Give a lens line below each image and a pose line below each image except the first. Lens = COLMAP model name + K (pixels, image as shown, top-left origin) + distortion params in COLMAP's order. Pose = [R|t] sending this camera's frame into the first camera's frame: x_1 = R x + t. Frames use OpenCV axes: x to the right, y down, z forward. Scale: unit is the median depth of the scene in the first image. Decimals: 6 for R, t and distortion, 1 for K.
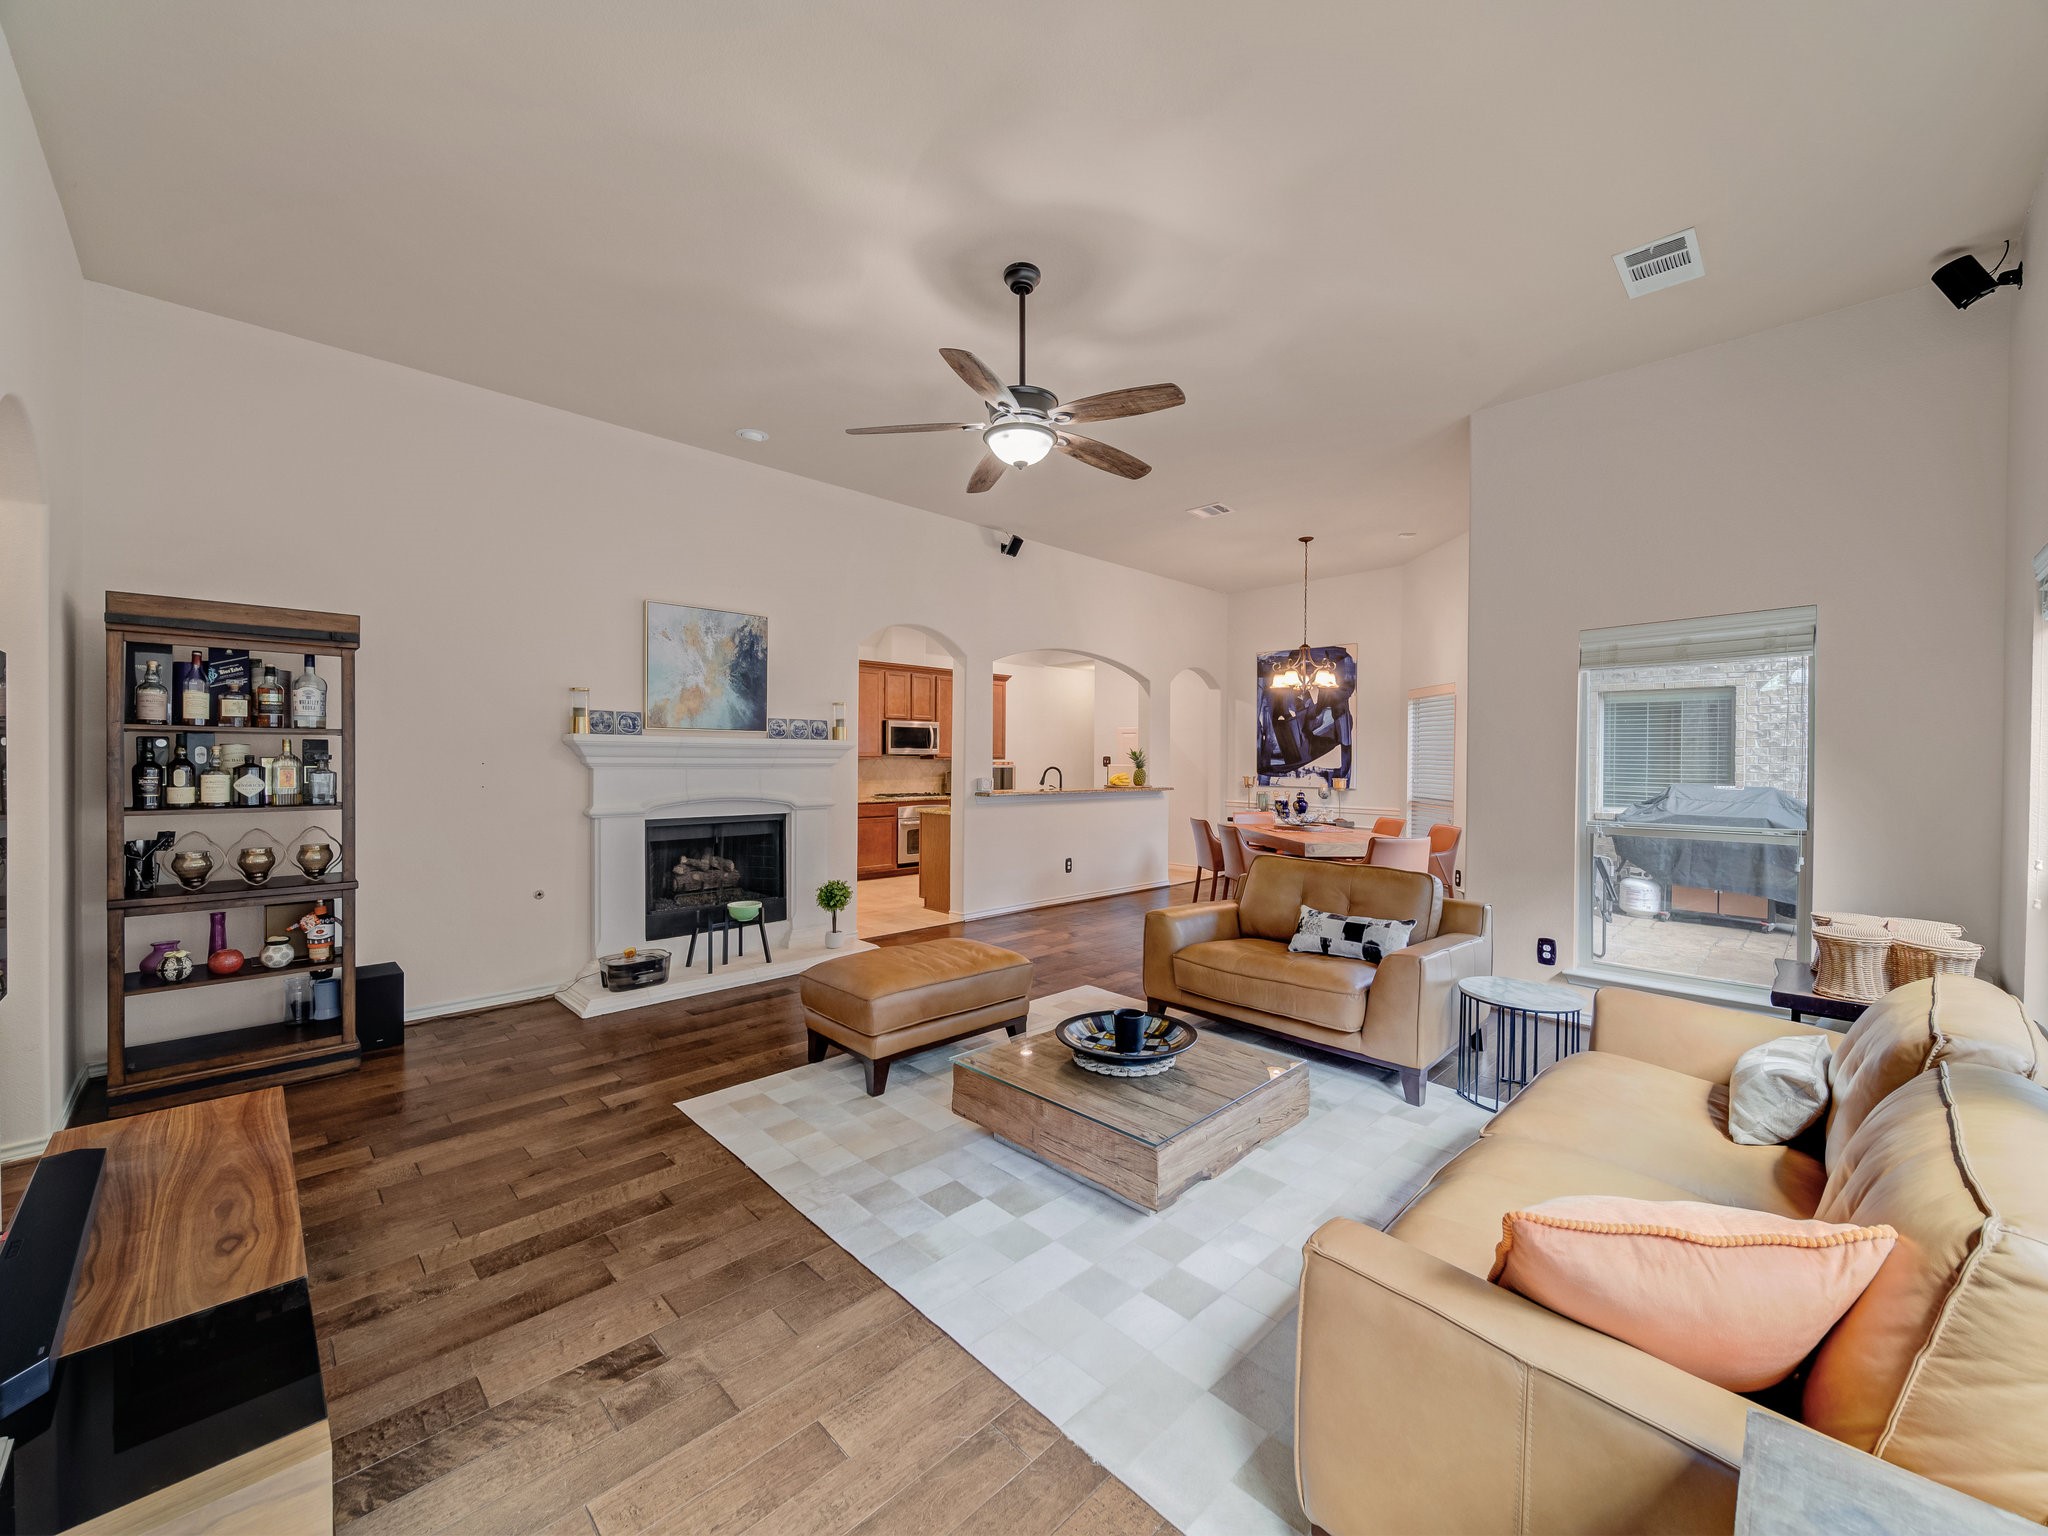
lens RADIAL K [[801.0, 0, 1028.2], [0, 801.0, 765.1], [0, 0, 1]] dist [0.002270, -0.001813]
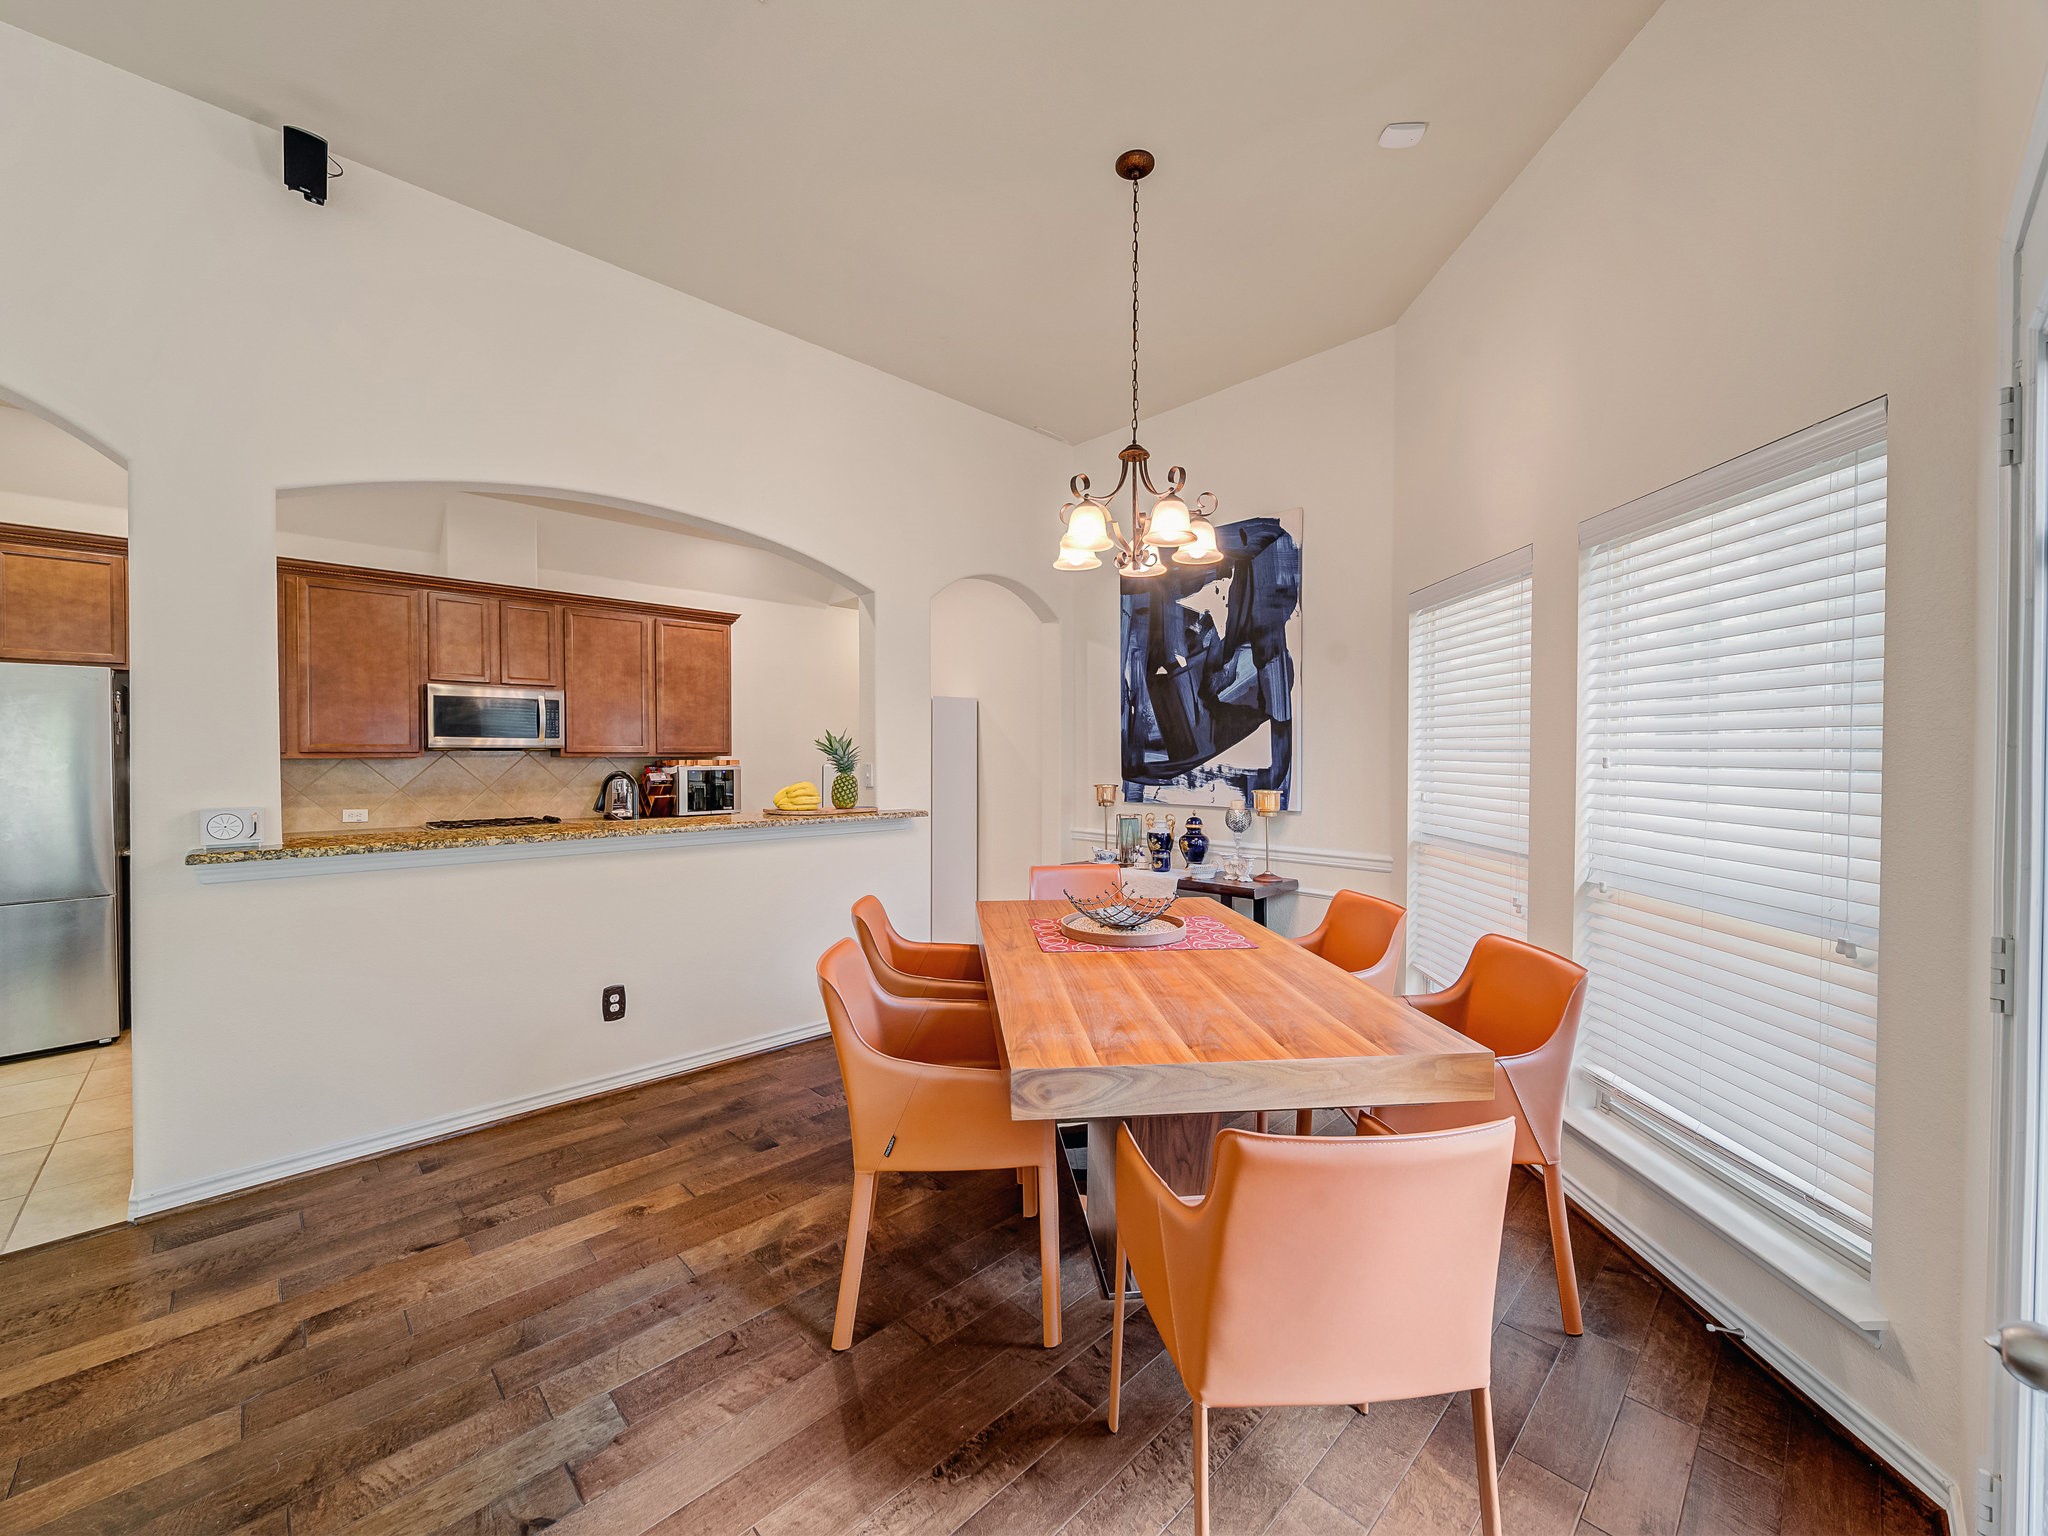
lens RADIAL K [[801.0, 0, 1028.2], [0, 801.0, 765.1], [0, 0, 1]] dist [0.002270, -0.001813]
pose [[0.999962, -0.008048, -0.003338, 0.248121], [0.008065, 0.999956, 0.004870, -0.001720], [0.003298, -0.004897, 0.999983, 0.521425]]
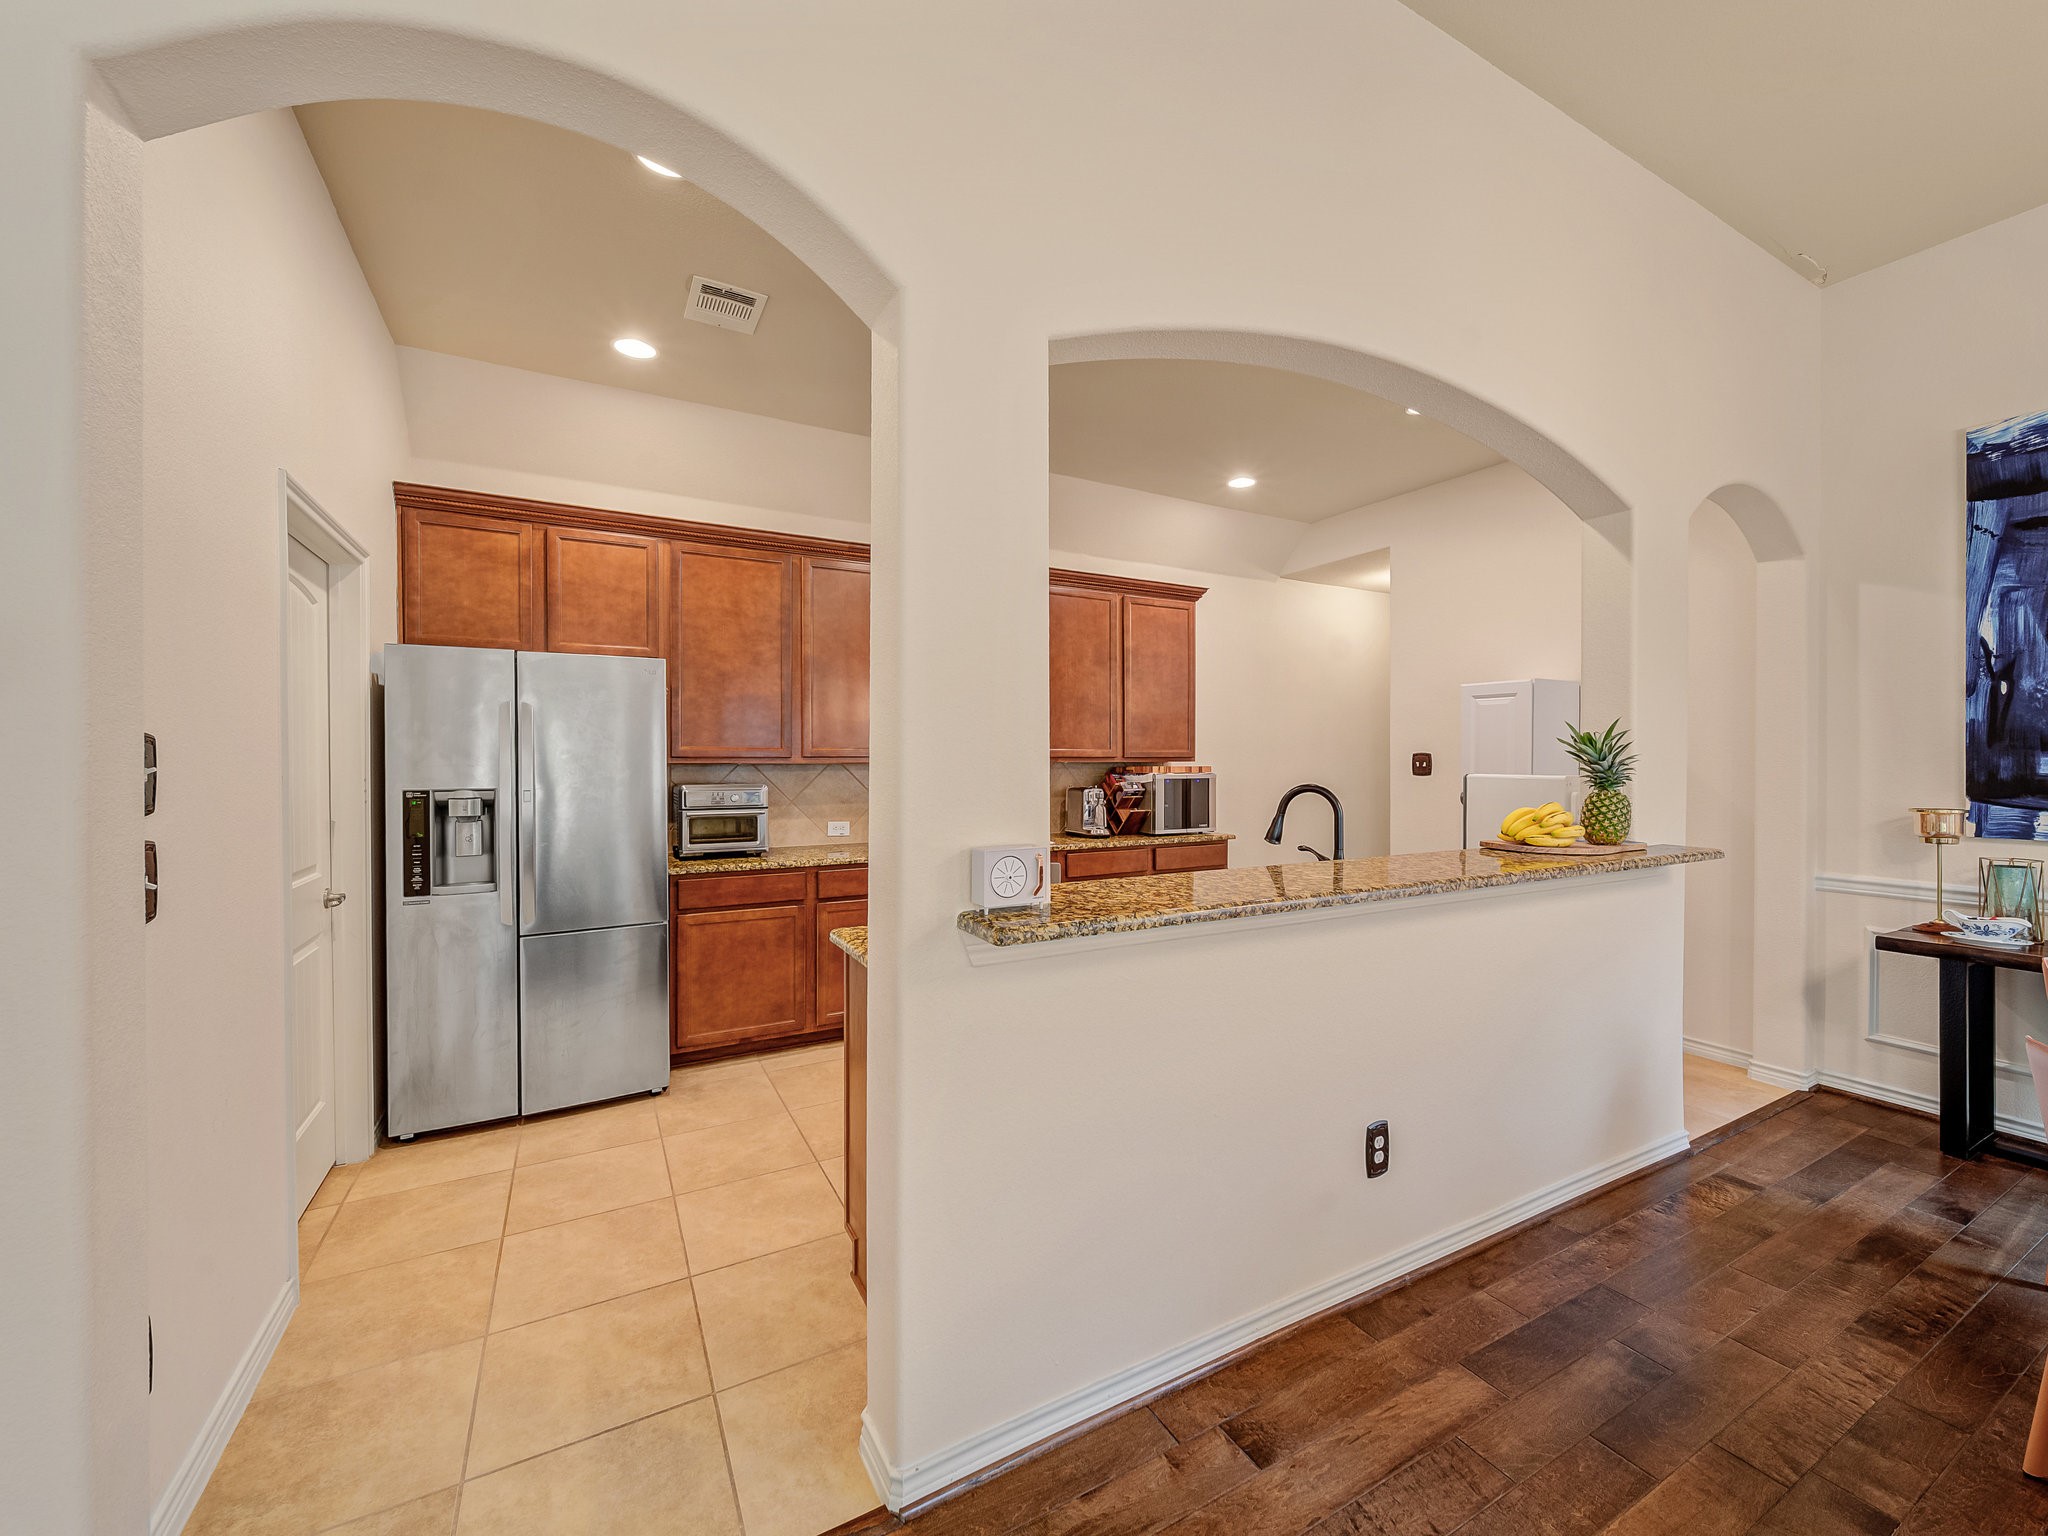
lens RADIAL K [[812.4, 0, 1027.5], [0, 812.4, 763.2], [0, 0, 1]] dist [0.000983, -0.000324]
pose [[0.961921, -0.005828, -0.273264, 0.011040], [0.004618, 0.999976, -0.005072, -0.004816], [0.273287, 0.003617, 0.961926, 0.636314]]
